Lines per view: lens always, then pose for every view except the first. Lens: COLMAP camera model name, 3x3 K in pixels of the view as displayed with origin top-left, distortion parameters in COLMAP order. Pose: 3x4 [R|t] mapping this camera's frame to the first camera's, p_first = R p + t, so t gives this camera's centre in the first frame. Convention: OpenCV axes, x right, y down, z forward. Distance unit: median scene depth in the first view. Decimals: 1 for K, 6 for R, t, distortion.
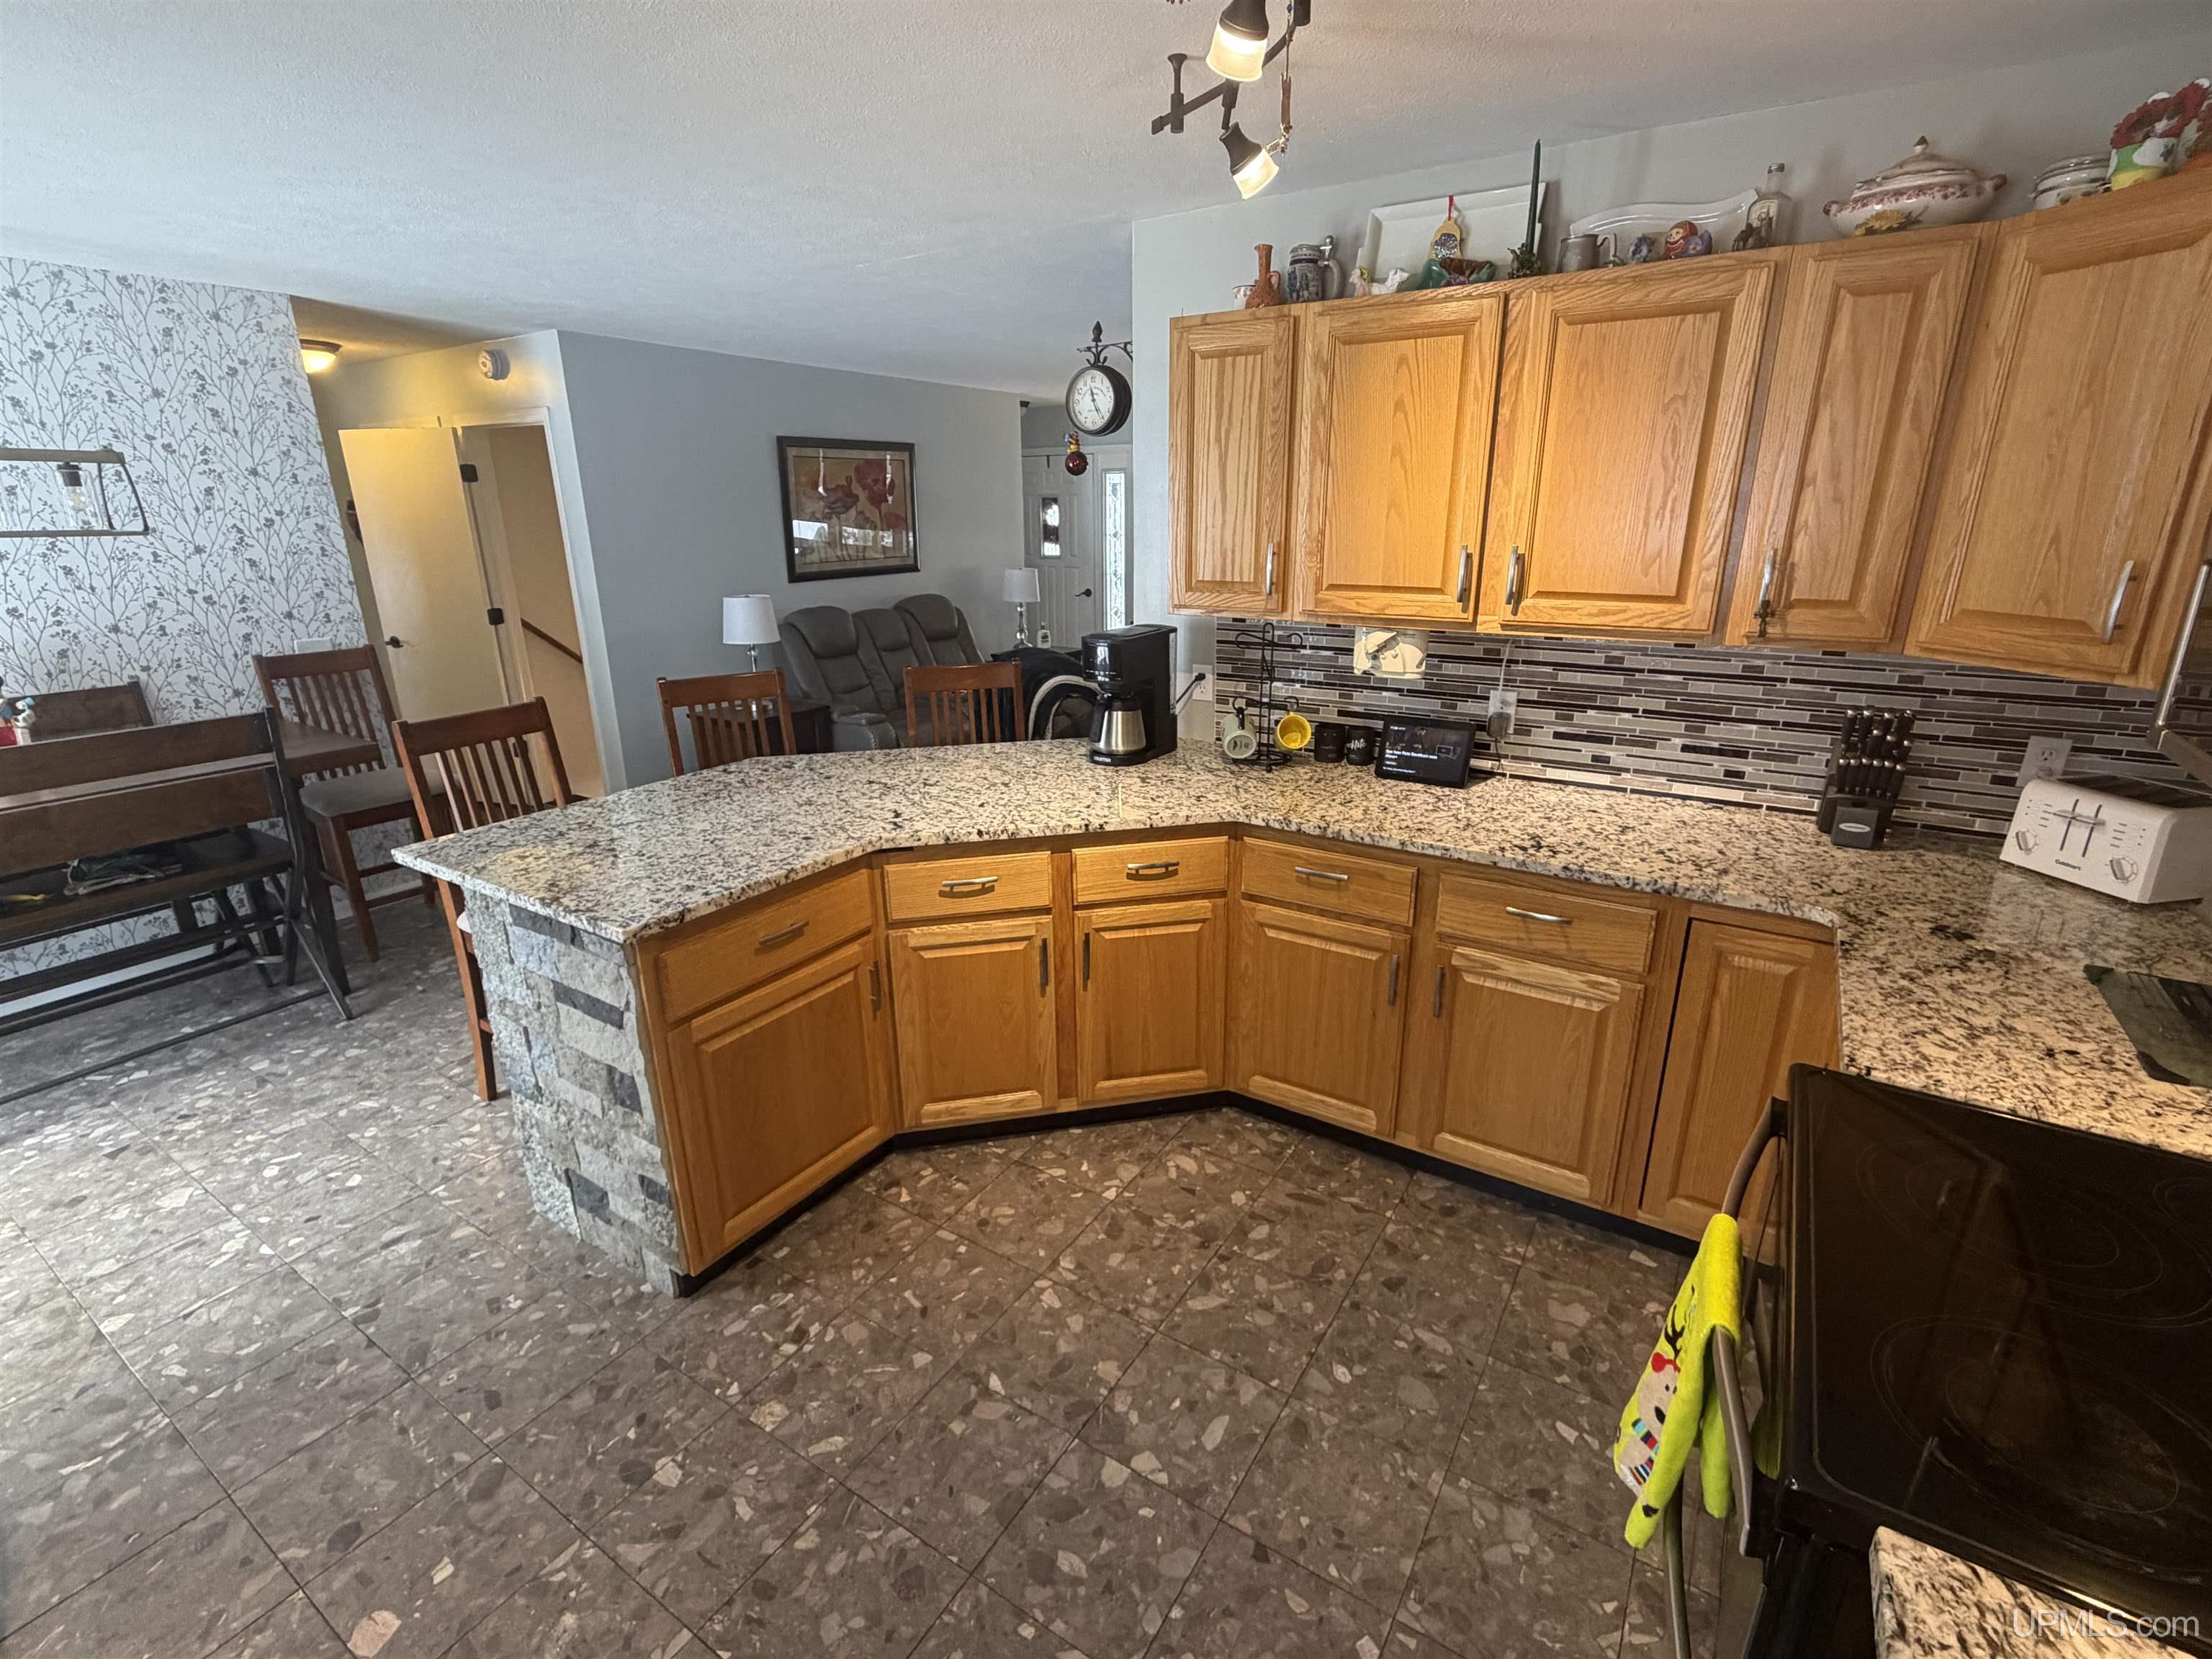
lens RADIAL K [[1017.7, 0, 1127.5], [0, 1017.7, 830.5], [0, 0, 1]] dist [0.001024, -0.000738]
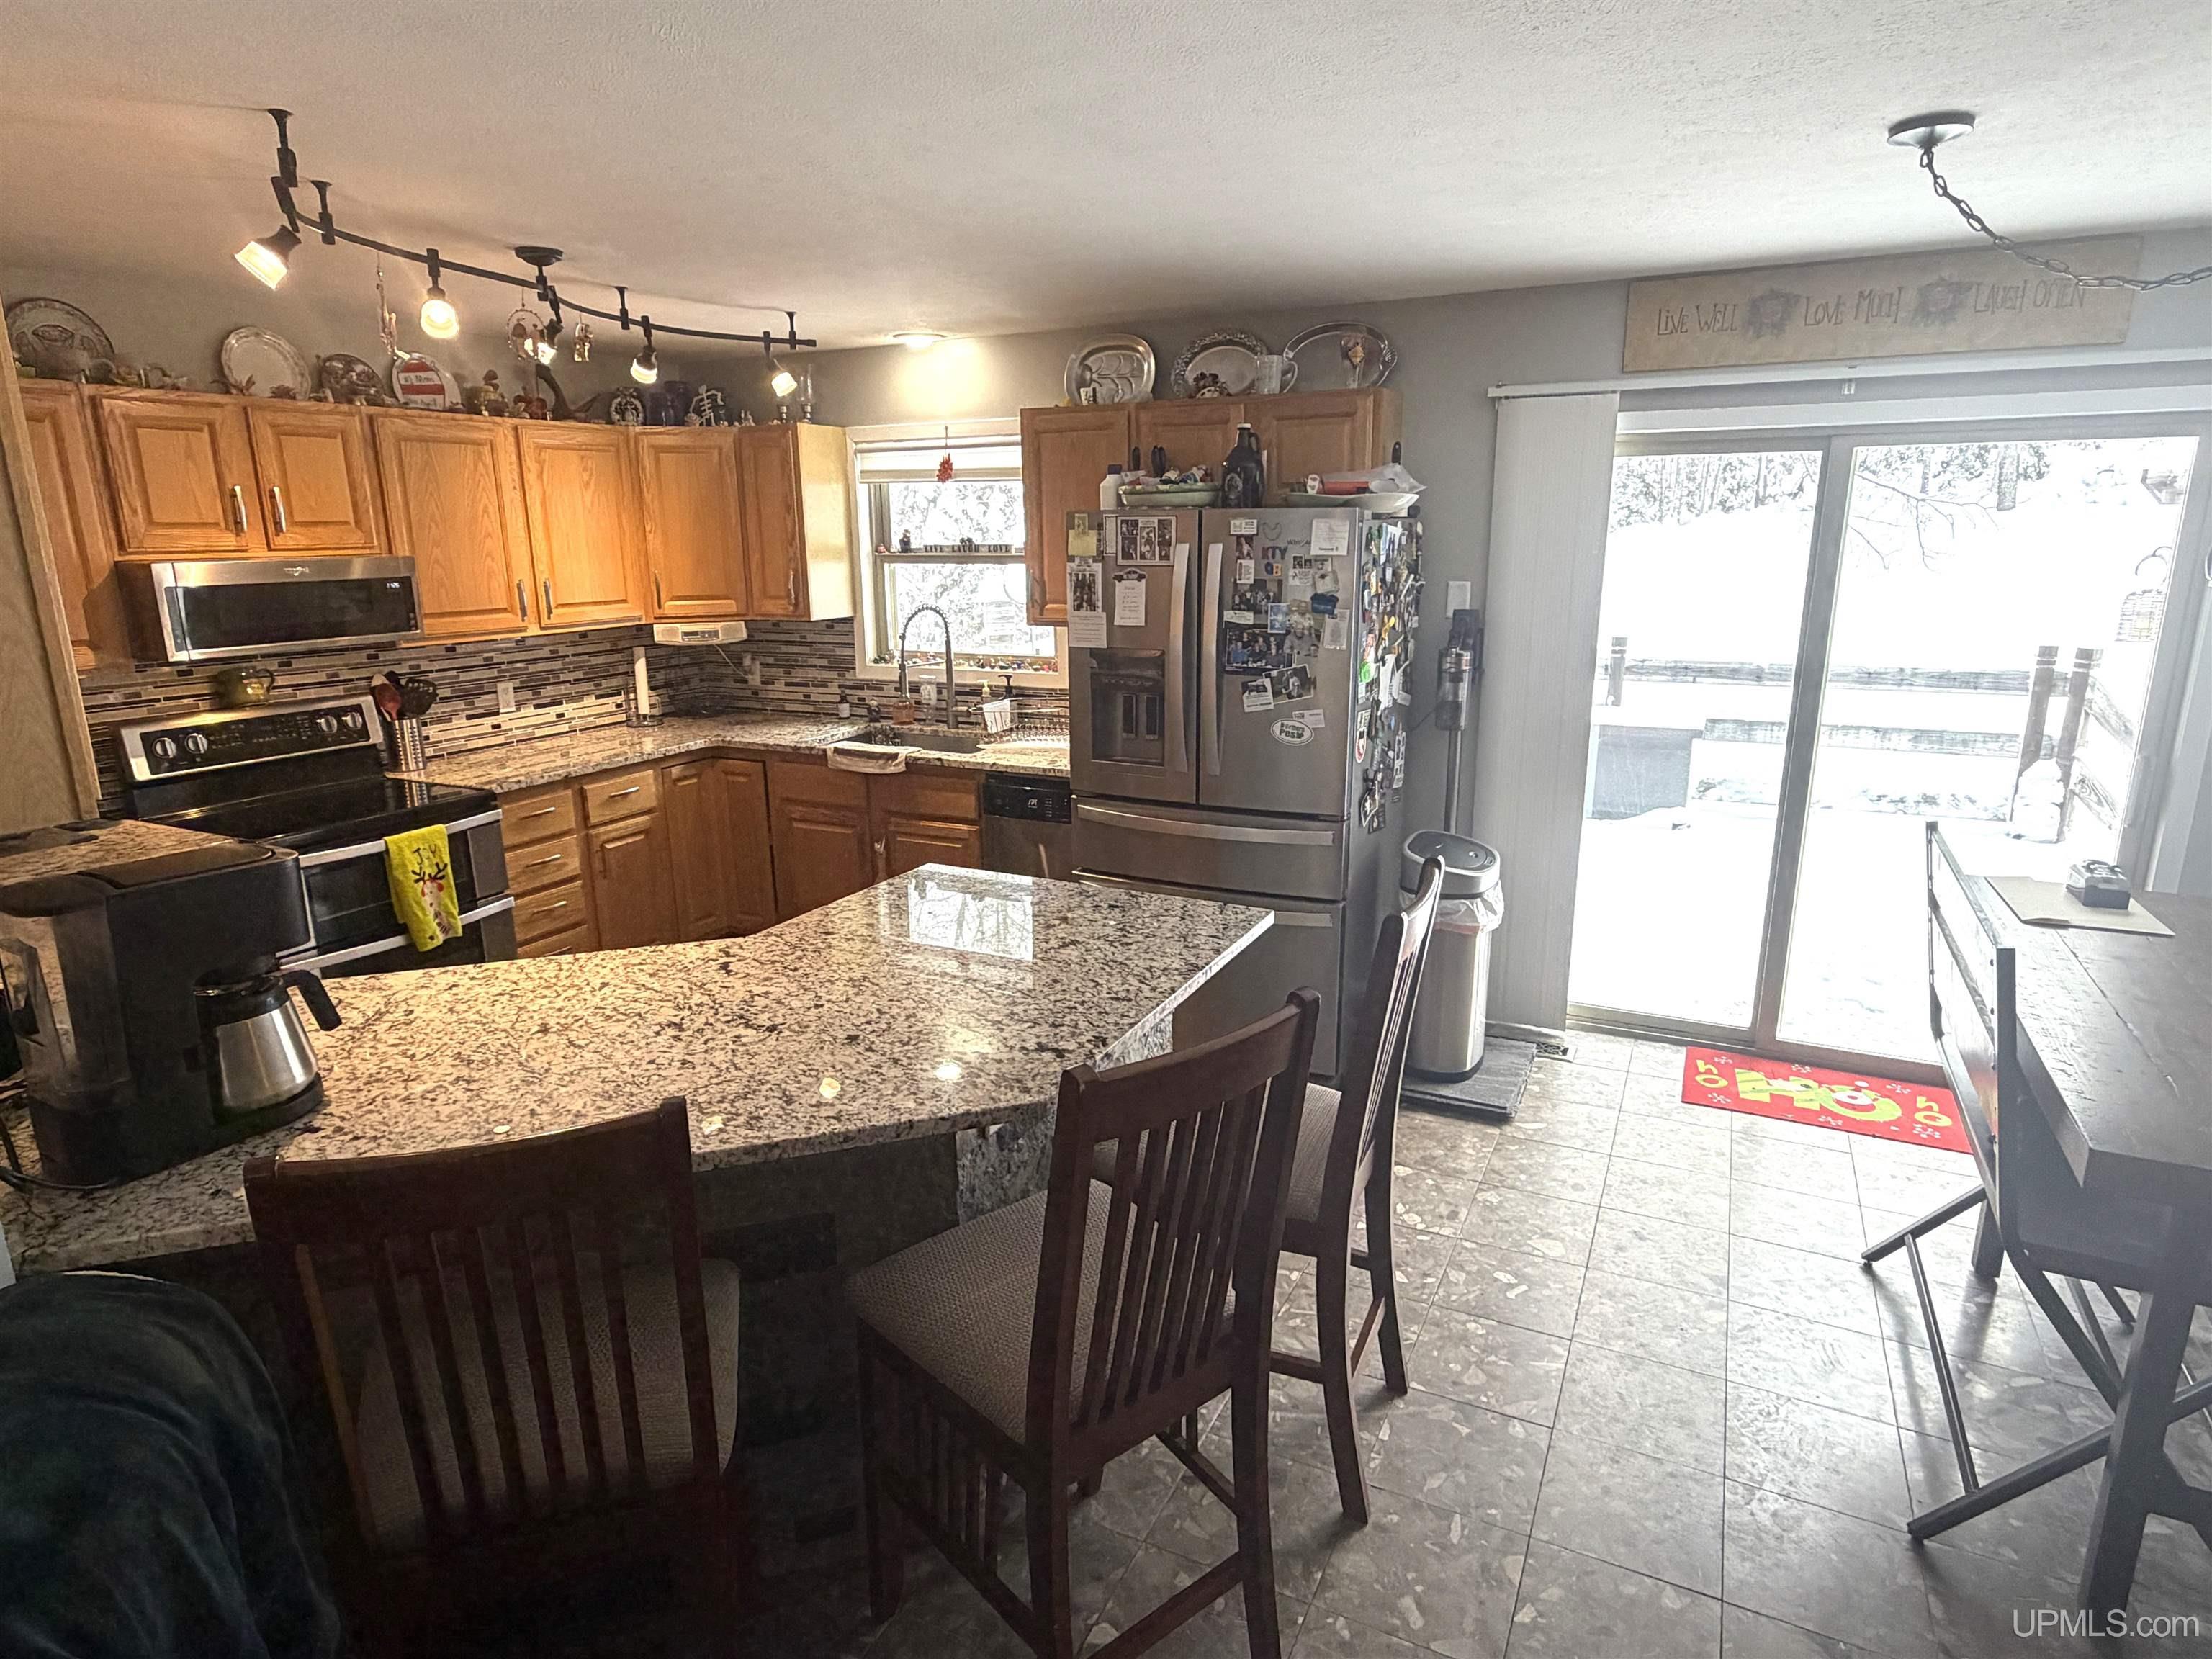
lens RADIAL K [[1236.7, 0, 1097.3], [0, 1236.7, 831.1], [0, 0, 1]] dist [-0.001327, -0.000021]
pose [[-0.996198, 0.038372, -0.078208, -0.433725], [-0.008473, 0.850828, 0.525376, -0.585984], [0.086701, 0.524041, -0.847268, 1.750012]]
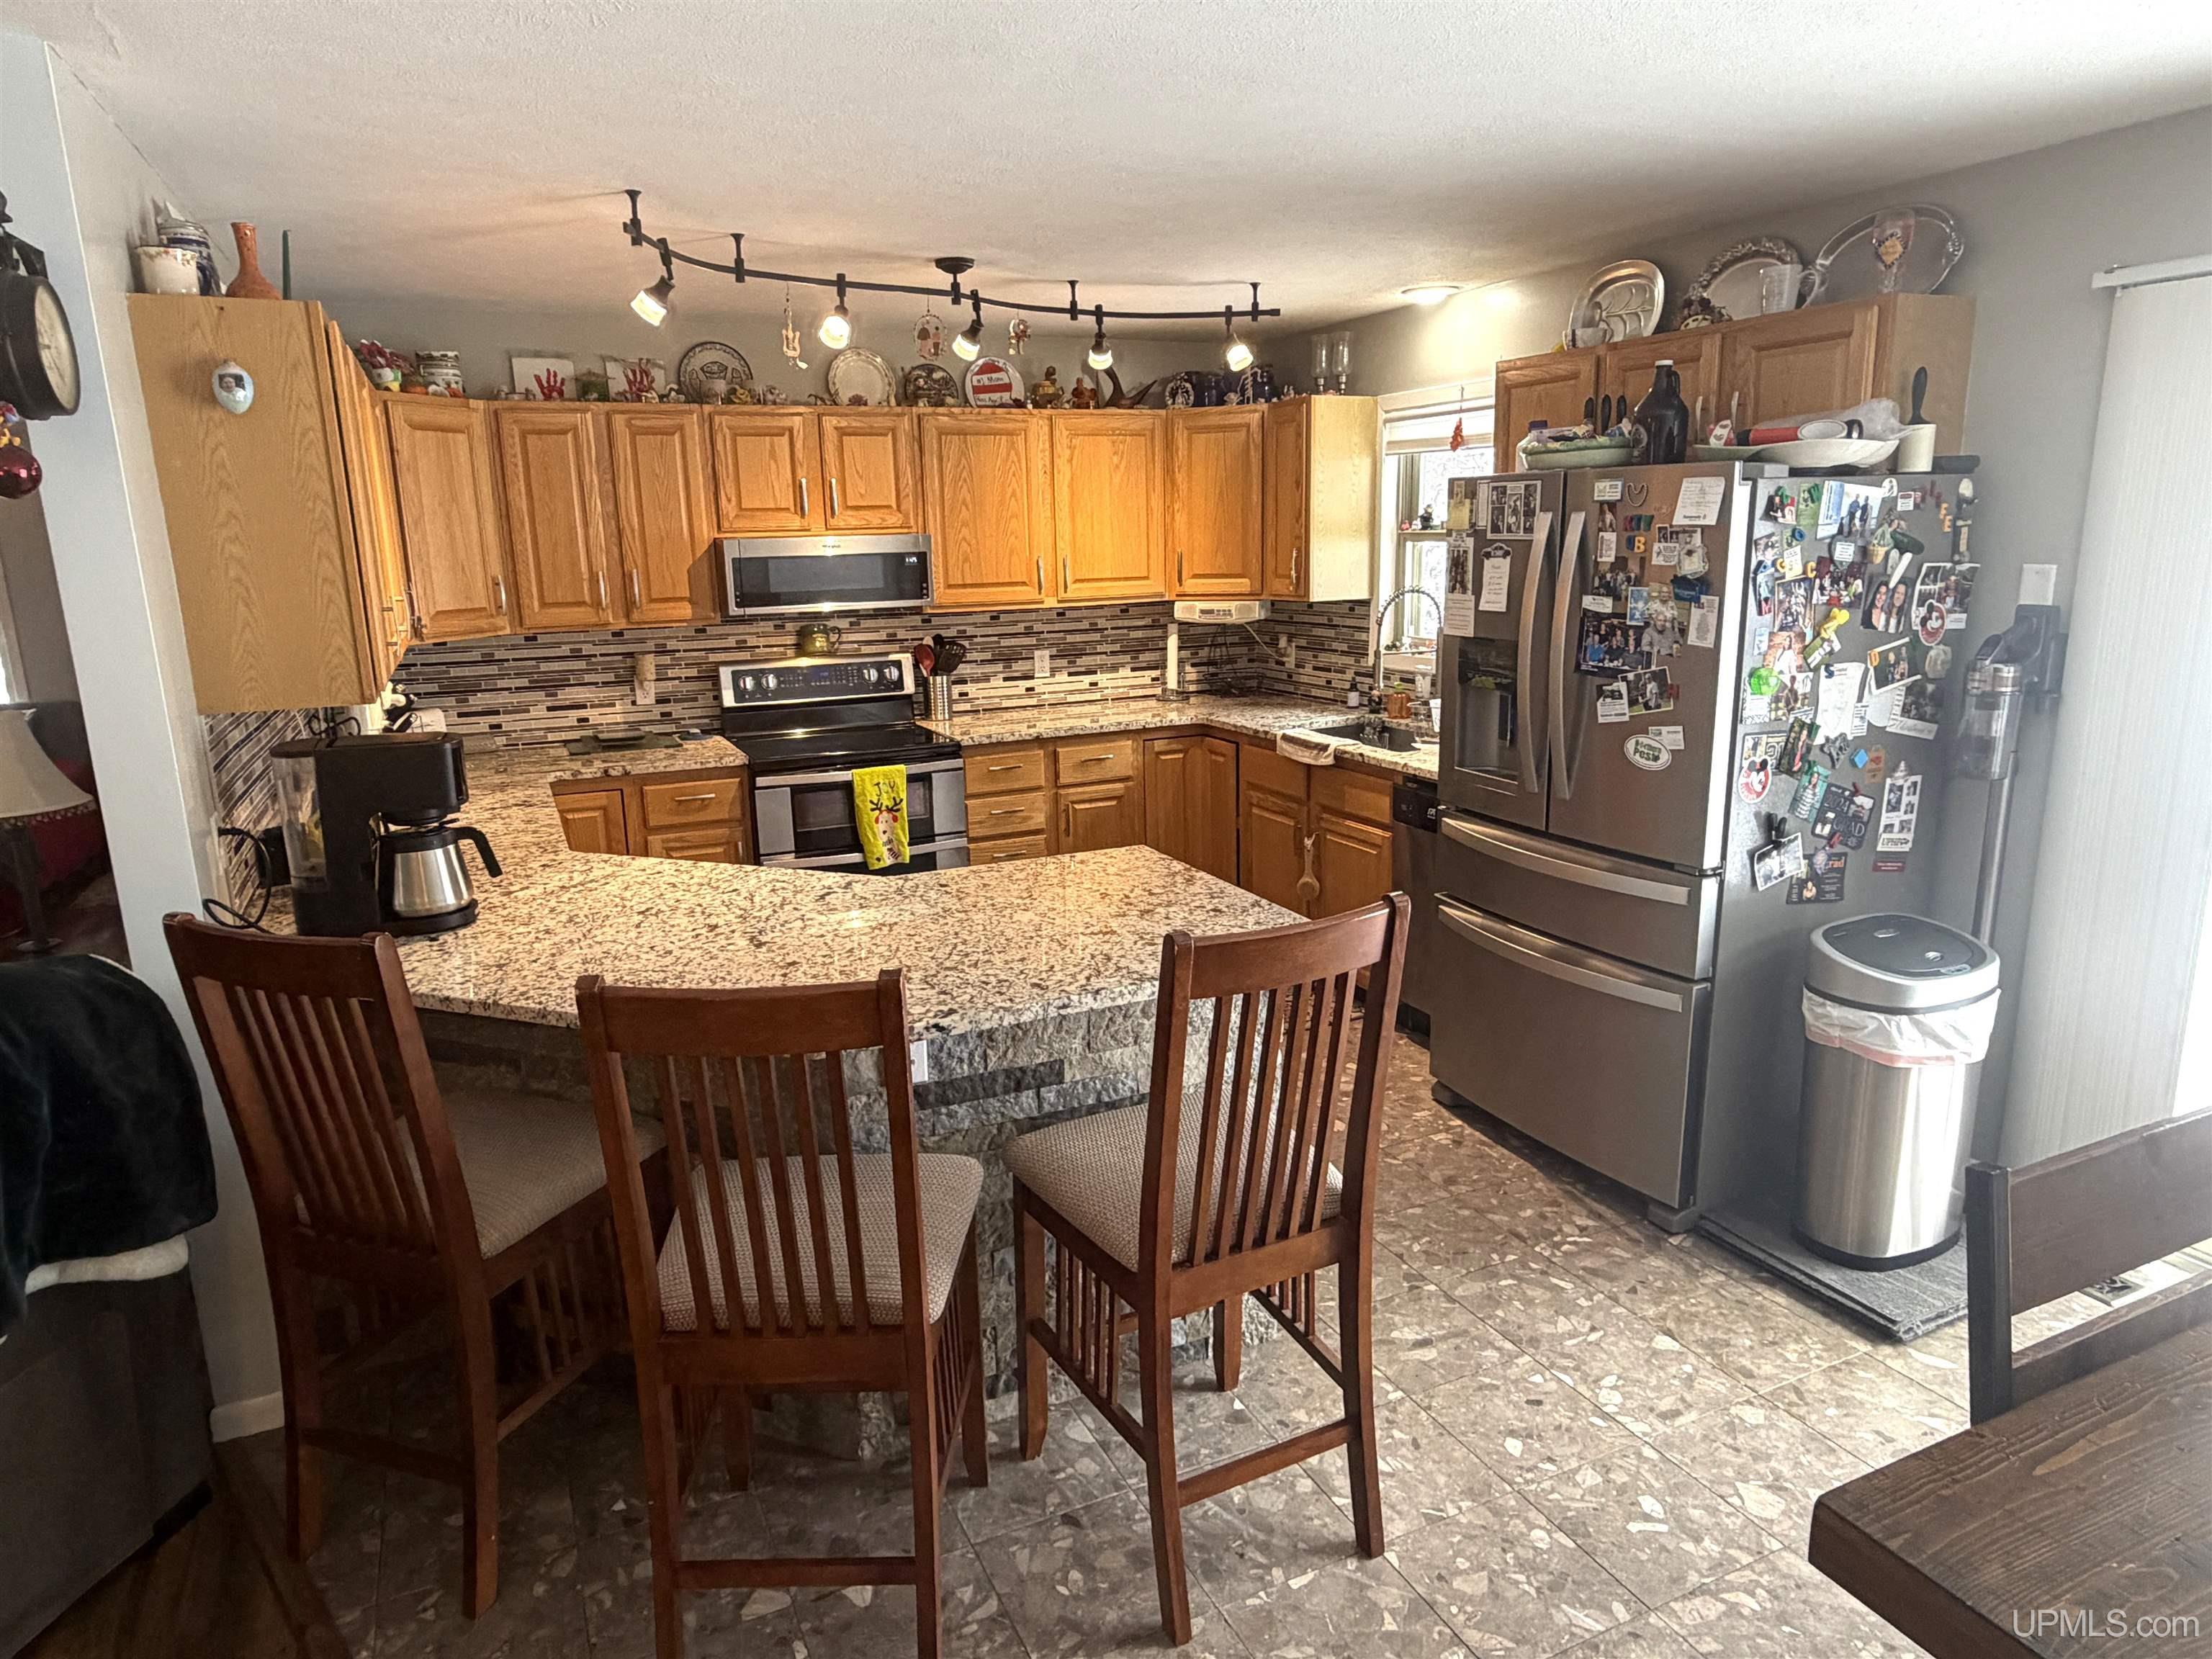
lens RADIAL K [[1341.0, 0, 1089.3], [0, 1341.0, 829.9], [0, 0, 1]] dist [-0.004494, 0.002618]
pose [[-0.833398, -0.094439, 0.544544, -1.007582], [0.198308, 0.868582, 0.454137, -0.523132], [-0.515869, 0.486464, -0.705146, 1.644973]]
